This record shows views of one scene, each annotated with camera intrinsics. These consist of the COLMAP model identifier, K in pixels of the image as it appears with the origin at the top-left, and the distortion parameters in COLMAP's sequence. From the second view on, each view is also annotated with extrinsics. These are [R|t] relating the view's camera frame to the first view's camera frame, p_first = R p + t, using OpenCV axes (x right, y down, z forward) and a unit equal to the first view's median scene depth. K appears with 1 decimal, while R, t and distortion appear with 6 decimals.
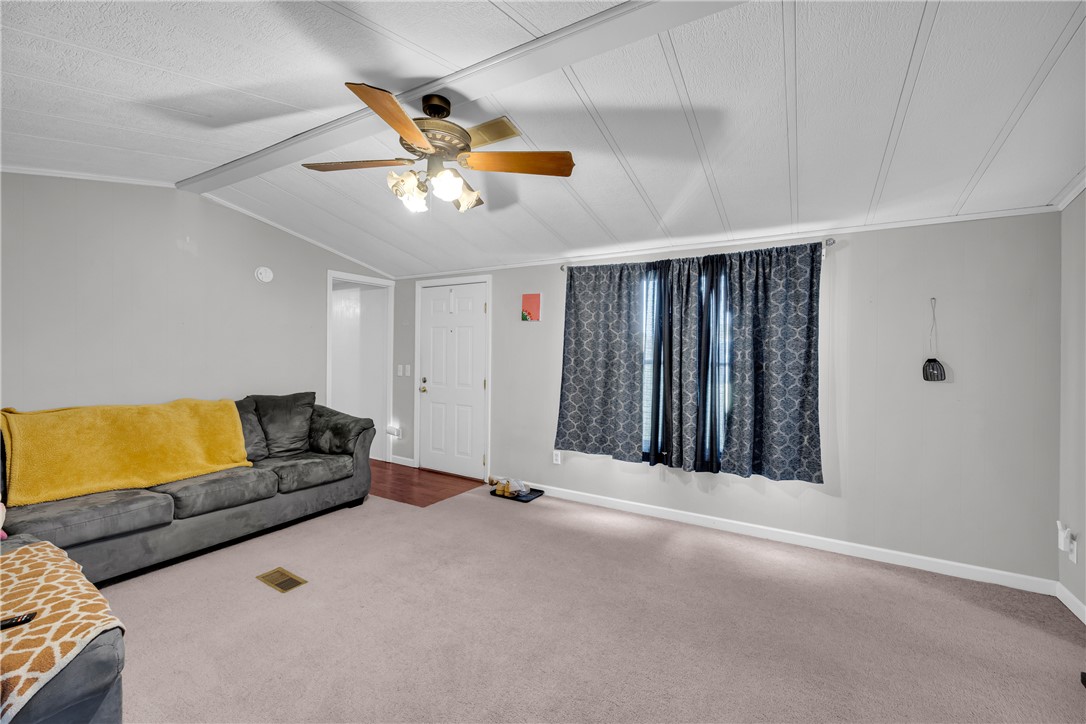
lens RADIAL K [[444.8, 0, 548.9], [0, 444.8, 355.6], [0, 0, 1]] dist [-0.001050, 0.000584]
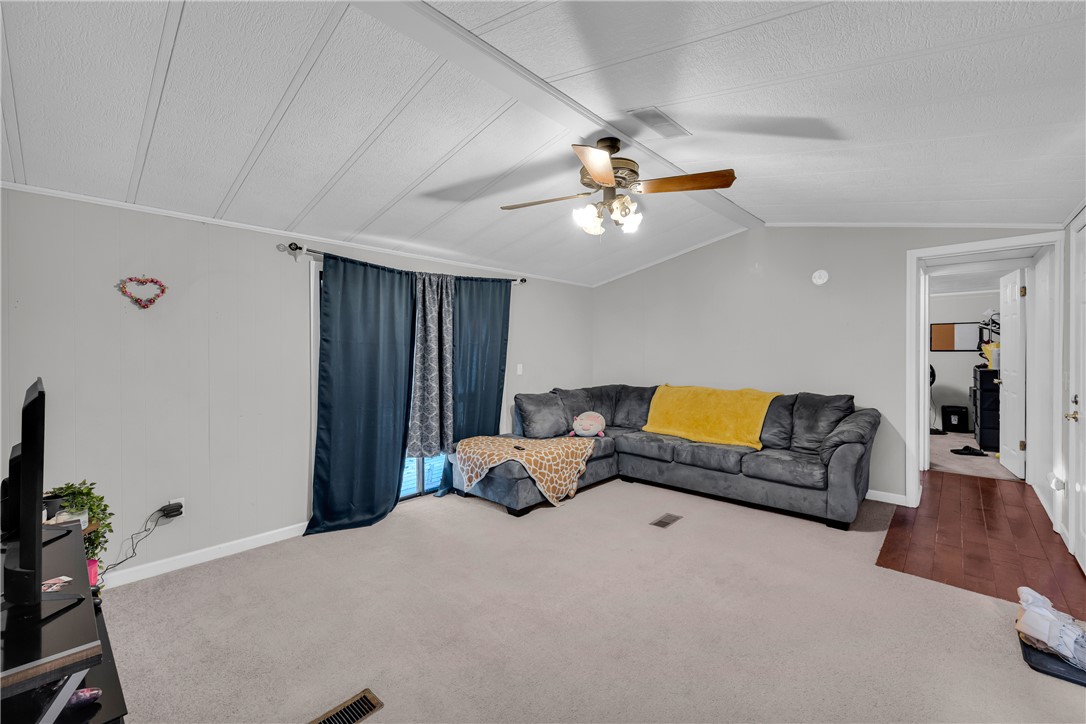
lens RADIAL K [[444.8, 0, 545.3], [0, 444.8, 355.2], [0, 0, 1]] dist [-0.001050, 0.000584]
pose [[-0.215861, -0.008518, -0.976387, 0.548422], [-0.006508, 0.999952, -0.007285, 0.011506], [0.976402, 0.004781, -0.215906, 0.648289]]
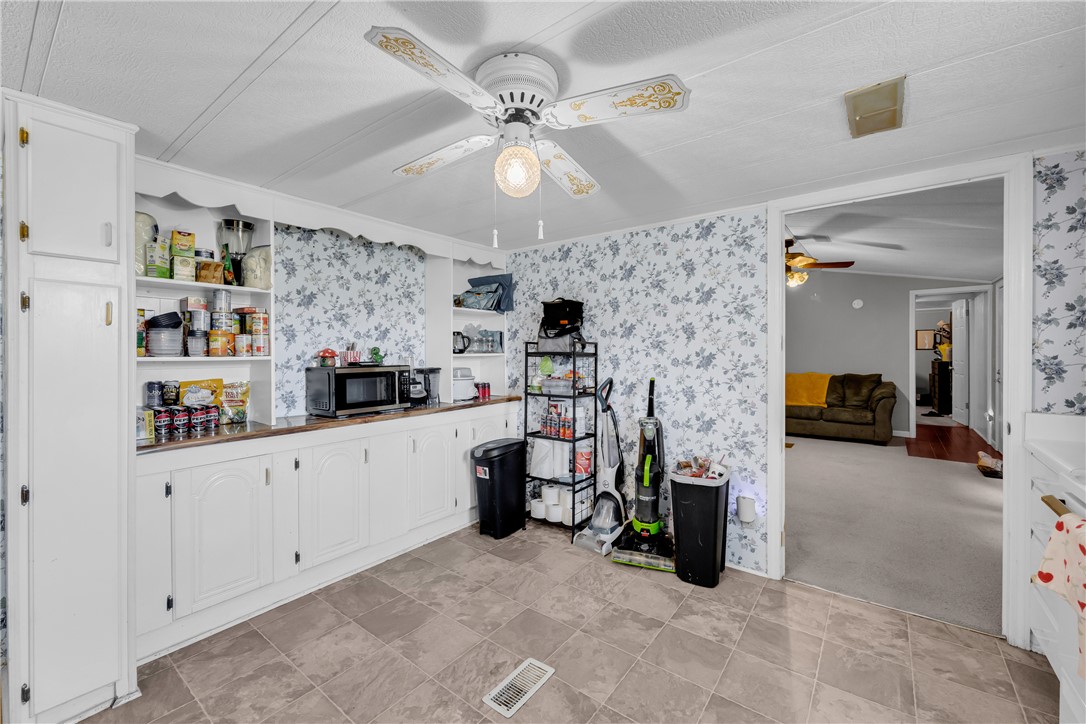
lens RADIAL K [[444.8, 0, 550.7], [0, 444.8, 355.8], [0, 0, 1]] dist [-0.001050, 0.000584]
pose [[-0.121516, -0.009923, -0.992540, 1.301080], [-0.003775, 0.999947, -0.009535, 0.041114], [0.992582, 0.002588, -0.121547, 0.037620]]
